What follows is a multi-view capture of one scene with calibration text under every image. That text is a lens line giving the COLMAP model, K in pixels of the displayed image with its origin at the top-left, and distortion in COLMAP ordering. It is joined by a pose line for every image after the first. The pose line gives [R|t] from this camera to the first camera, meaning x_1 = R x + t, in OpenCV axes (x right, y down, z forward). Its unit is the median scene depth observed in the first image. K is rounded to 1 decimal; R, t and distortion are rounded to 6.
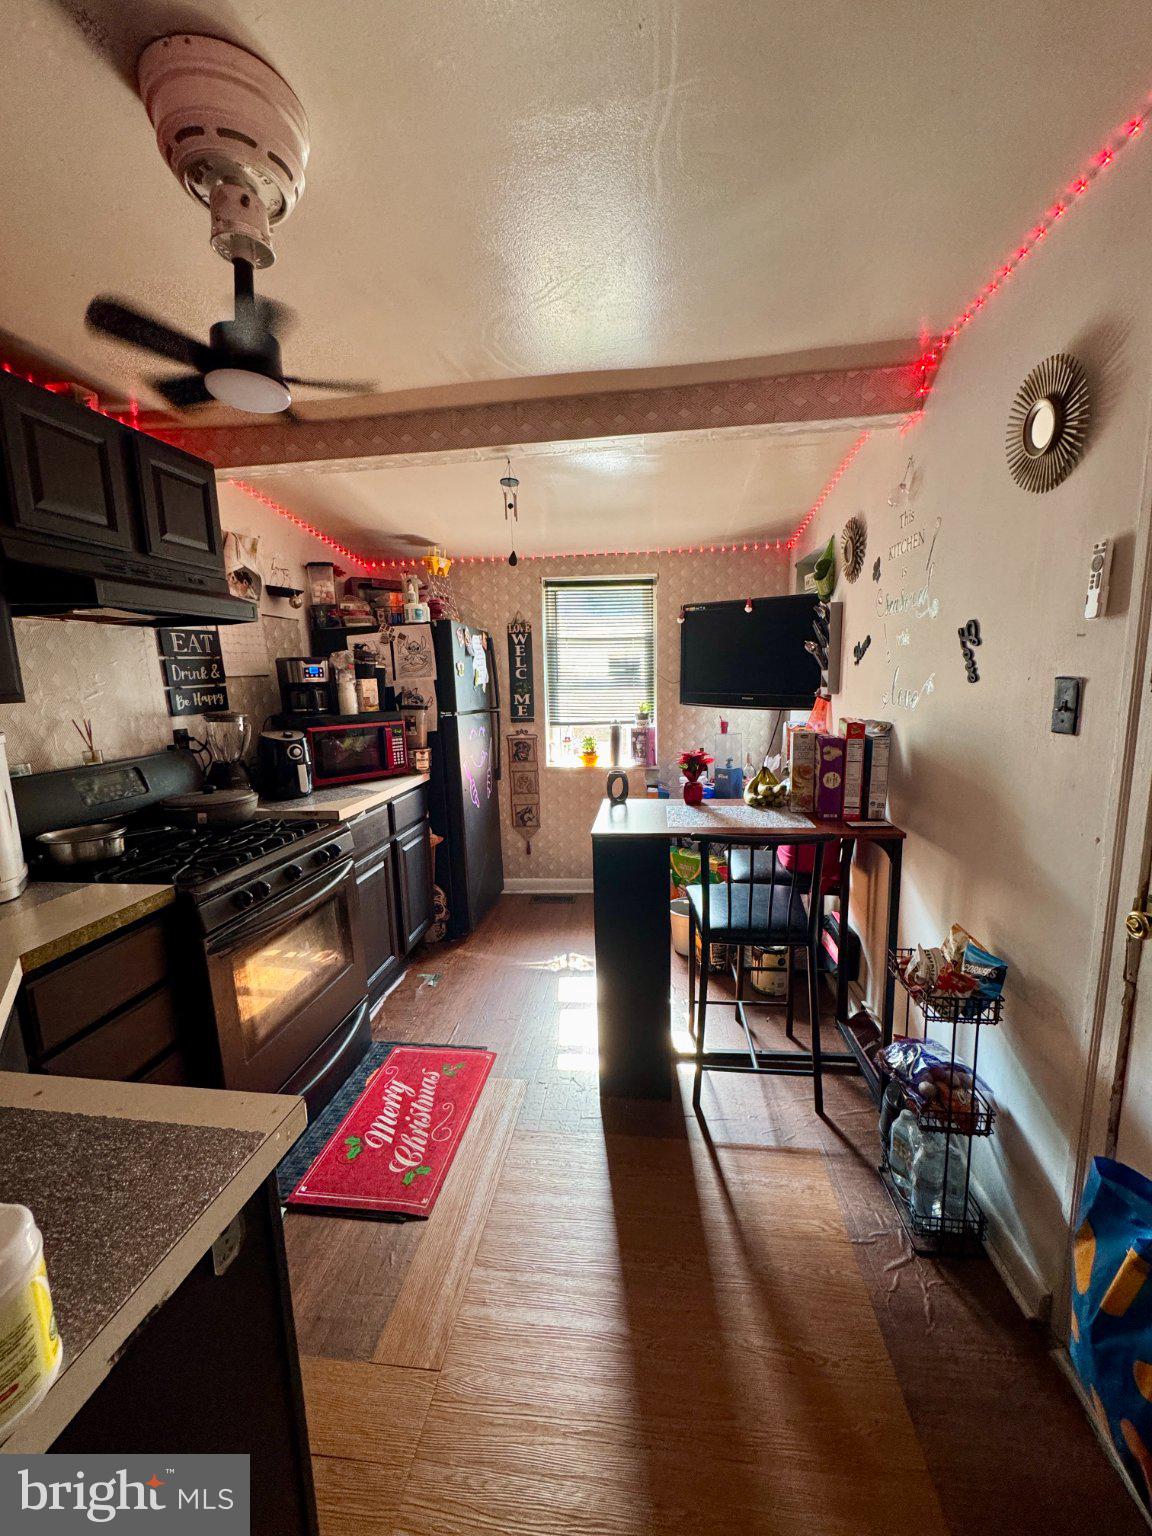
lens RADIAL K [[613.3, 0, 576.2], [0, 613.3, 768.7], [0, 0, 1]] dist [0.000575, 0.000023]
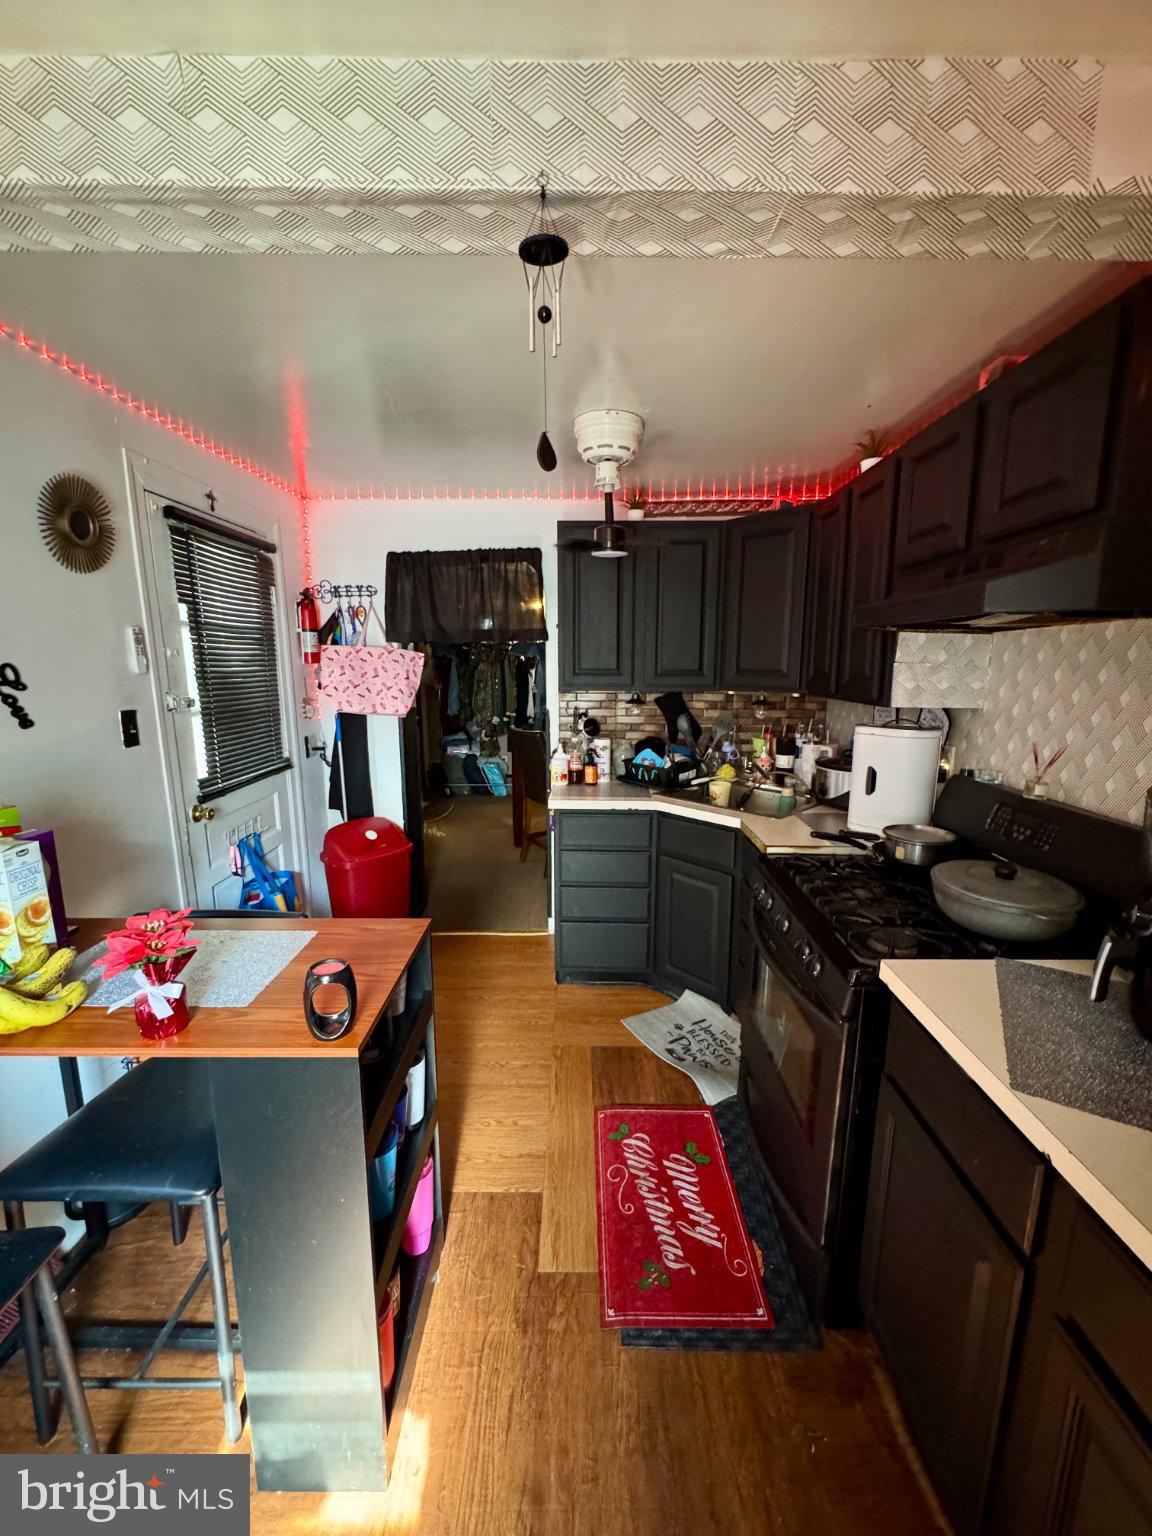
lens RADIAL K [[613.3, 0, 575.5], [0, 613.3, 771.2], [0, 0, 1]] dist [0.000575, 0.000023]
pose [[-0.992418, 0.052563, -0.111106, -0.080389], [0.012619, 0.942741, 0.333286, -0.318556], [0.122263, 0.329357, -0.936256, 1.671397]]
